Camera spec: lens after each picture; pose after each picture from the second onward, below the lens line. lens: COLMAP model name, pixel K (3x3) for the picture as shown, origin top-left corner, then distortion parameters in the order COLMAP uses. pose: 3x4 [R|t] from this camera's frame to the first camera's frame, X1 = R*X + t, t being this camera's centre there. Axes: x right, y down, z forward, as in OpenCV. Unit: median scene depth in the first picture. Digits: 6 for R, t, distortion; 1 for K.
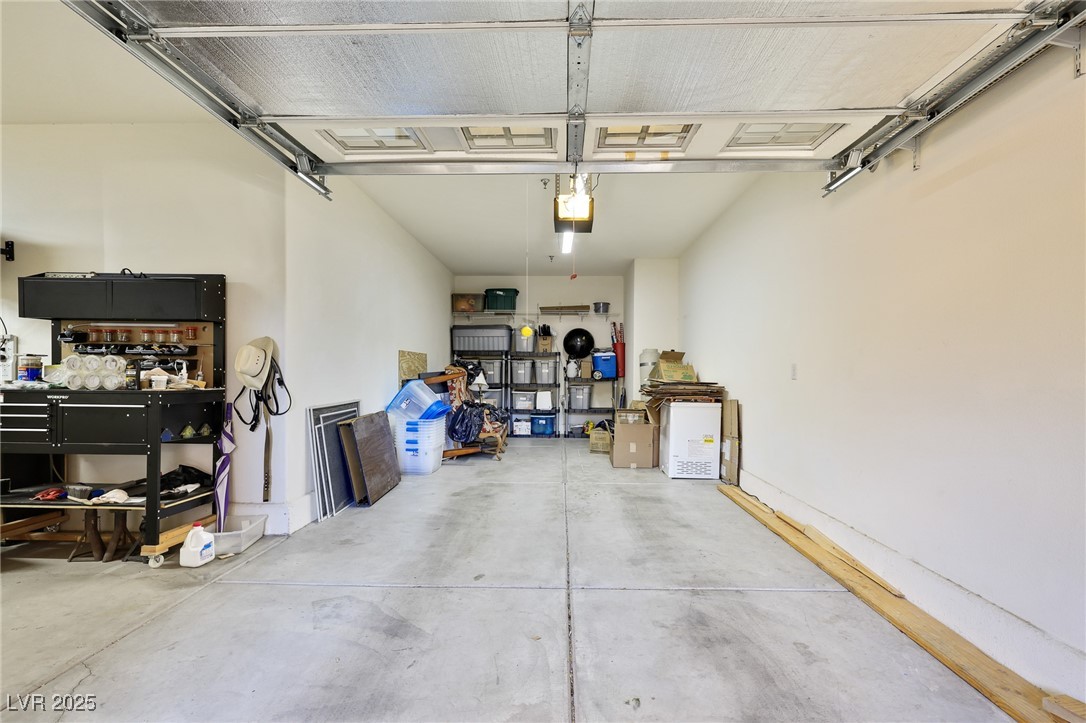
lens RADIAL K [[492.5, 0, 544.6], [0, 492.5, 383.7], [0, 0, 1]] dist [-0.000185, 0.000154]
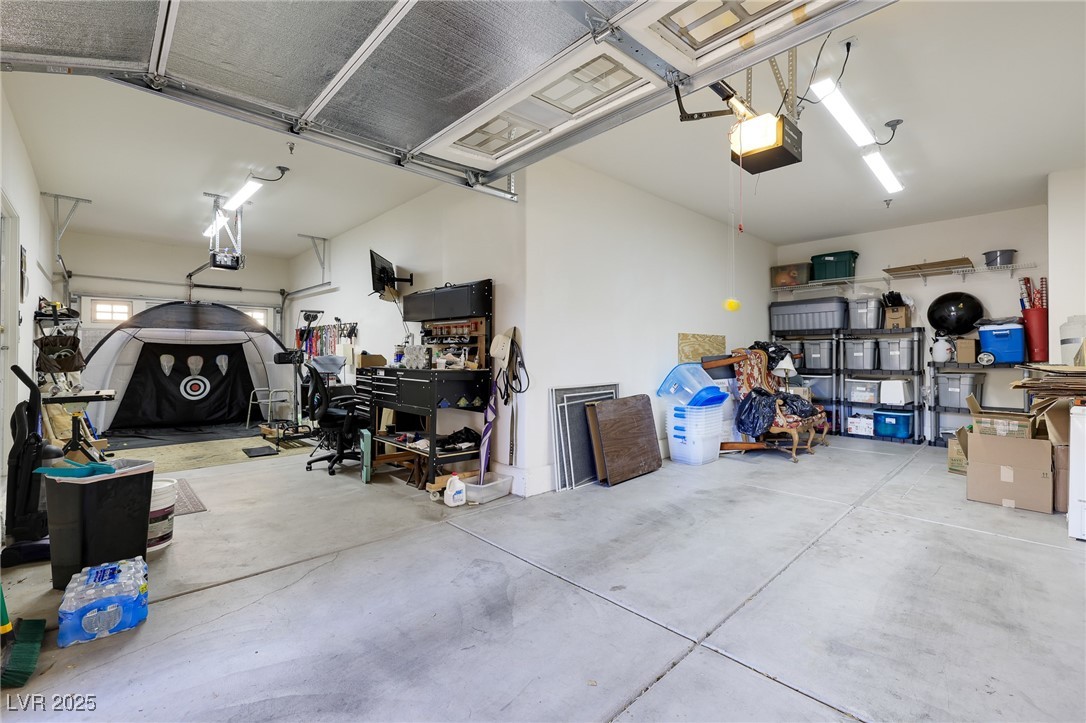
lens RADIAL K [[478.3, 0, 545.2], [0, 478.3, 356.8], [0, 0, 1]] dist [-0.000082, 0.000020]
pose [[0.708049, -0.001535, -0.706162, 0.216076], [-0.012532, 0.999813, -0.014740, -0.004467], [0.706052, 0.019287, 0.707897, 0.166099]]
